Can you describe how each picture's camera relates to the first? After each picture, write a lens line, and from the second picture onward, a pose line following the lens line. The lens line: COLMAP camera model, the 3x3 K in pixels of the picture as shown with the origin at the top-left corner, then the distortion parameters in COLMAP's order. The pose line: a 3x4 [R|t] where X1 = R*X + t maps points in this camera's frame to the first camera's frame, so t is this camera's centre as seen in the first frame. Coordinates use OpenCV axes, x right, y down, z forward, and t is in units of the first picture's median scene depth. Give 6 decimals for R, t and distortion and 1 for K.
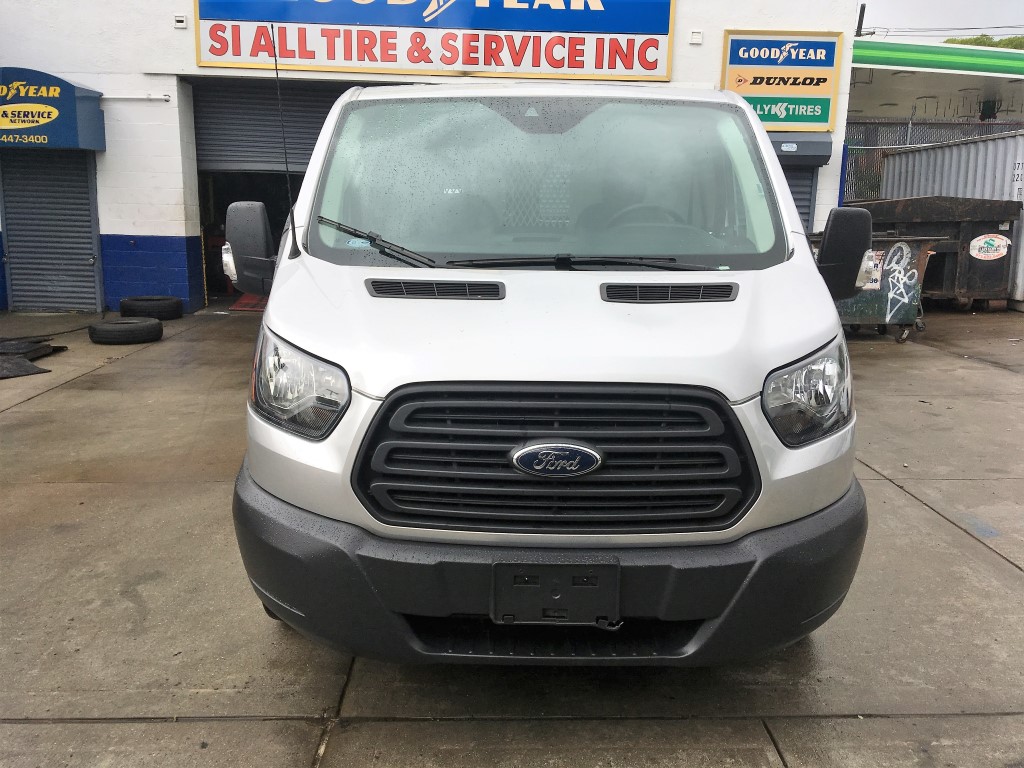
lens RADIAL K [[860.1, 0, 507.7], [0, 860.1, 388.7], [0, 0, 1]] dist [0.128517, -0.192558]
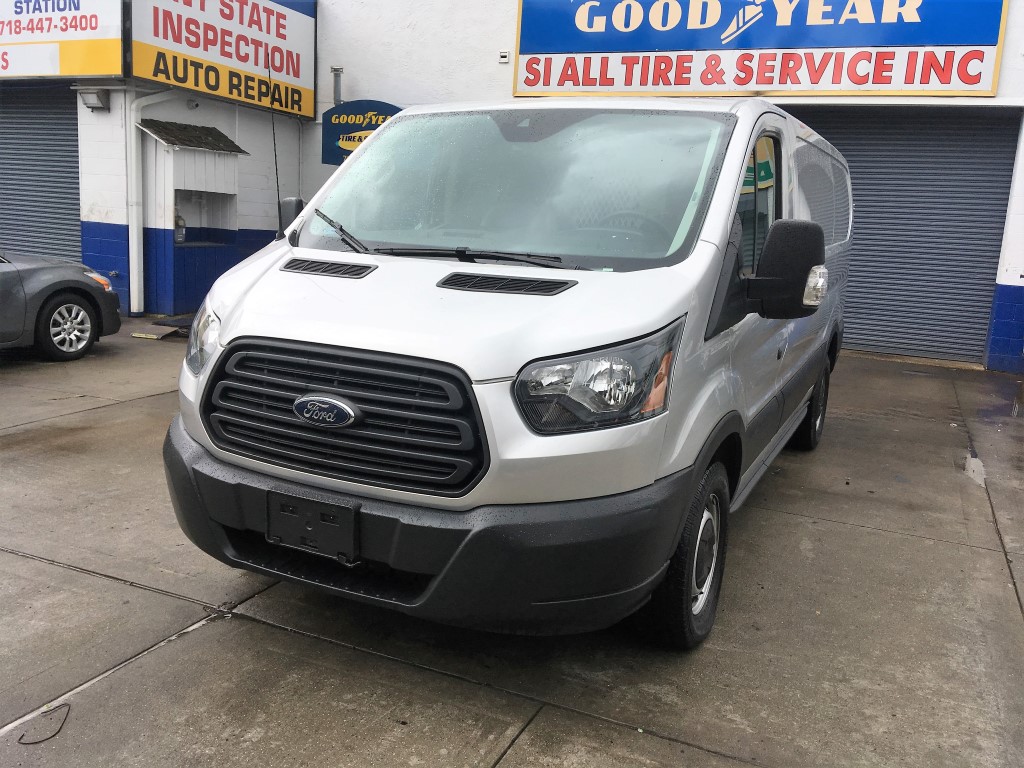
lens RADIAL K [[860.1, 0, 507.7], [0, 860.1, 388.7], [0, 0, 1]] dist [0.128517, -0.192558]
pose [[0.899121, 0.117804, -0.421549, 0.155097], [-0.129843, 0.991535, 0.000149, 0.003905], [0.417998, 0.054601, 0.906806, 0.008491]]
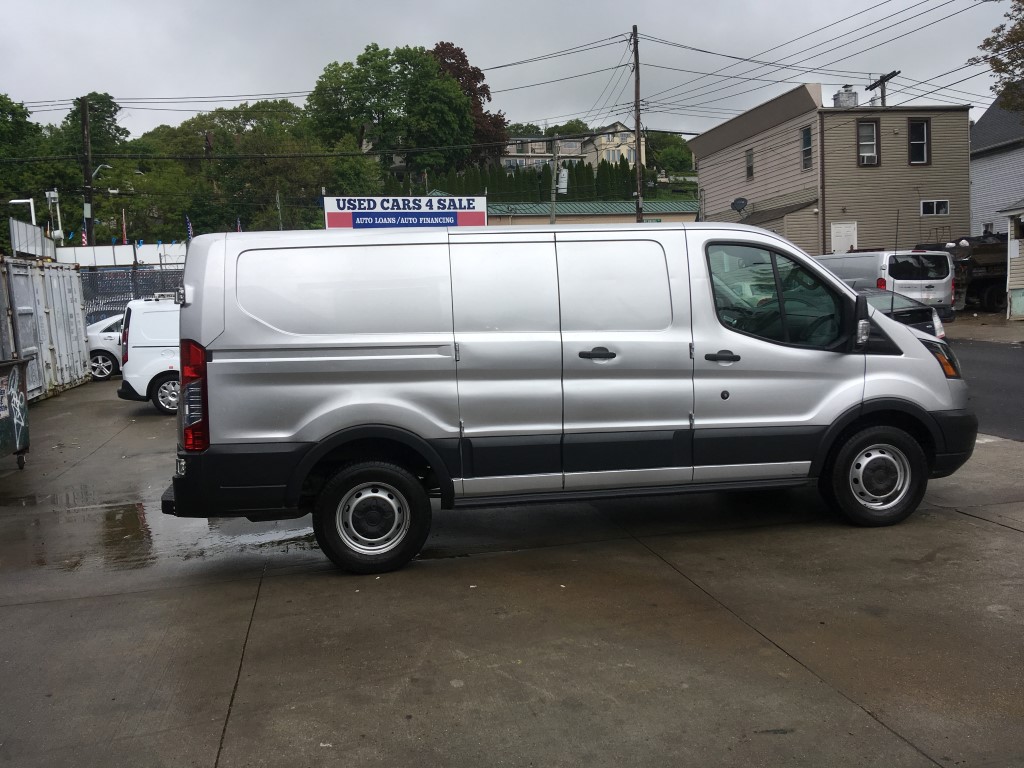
lens RADIAL K [[860.1, 0, 507.7], [0, 860.1, 388.7], [0, 0, 1]] dist [0.128517, -0.192558]
pose [[-0.188898, -0.096967, 0.977198, -0.539719], [0.245798, 0.958767, 0.142652, -0.132275], [-0.950737, 0.267140, -0.157275, 0.578954]]
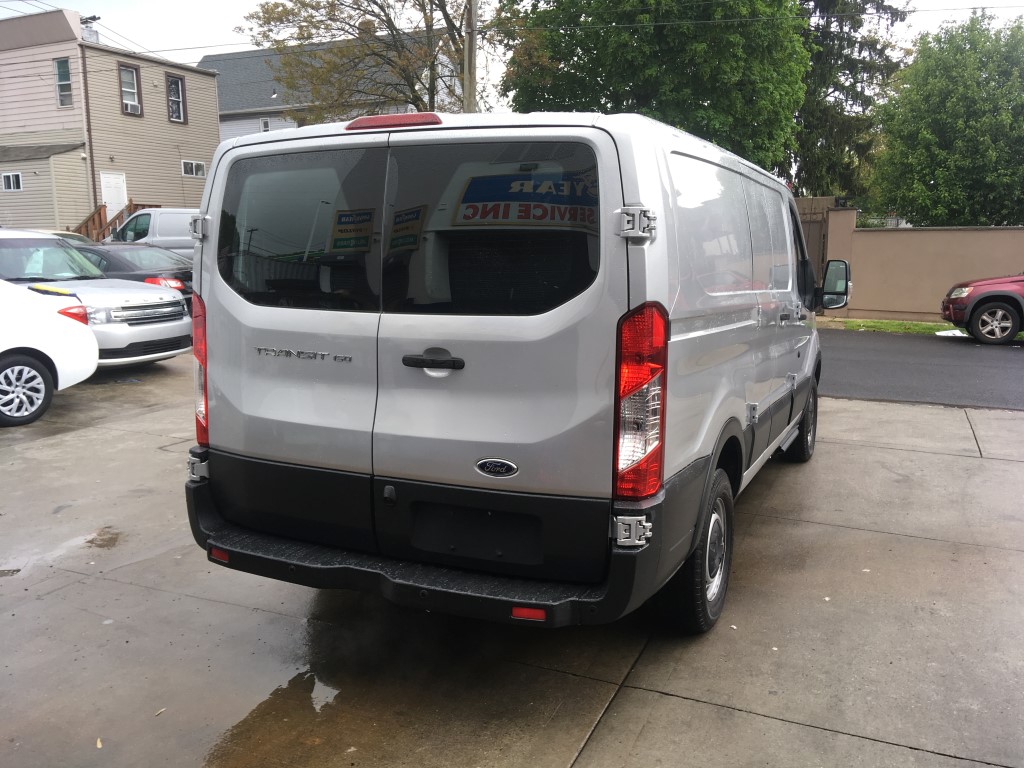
lens RADIAL K [[860.1, 0, 507.7], [0, 860.1, 388.7], [0, 0, 1]] dist [0.128517, -0.192558]
pose [[-0.904314, -0.082504, 0.418820, -0.138706], [0.075922, 0.934414, 0.348003, -0.197943], [-0.420063, 0.346502, -0.838739, 0.888972]]
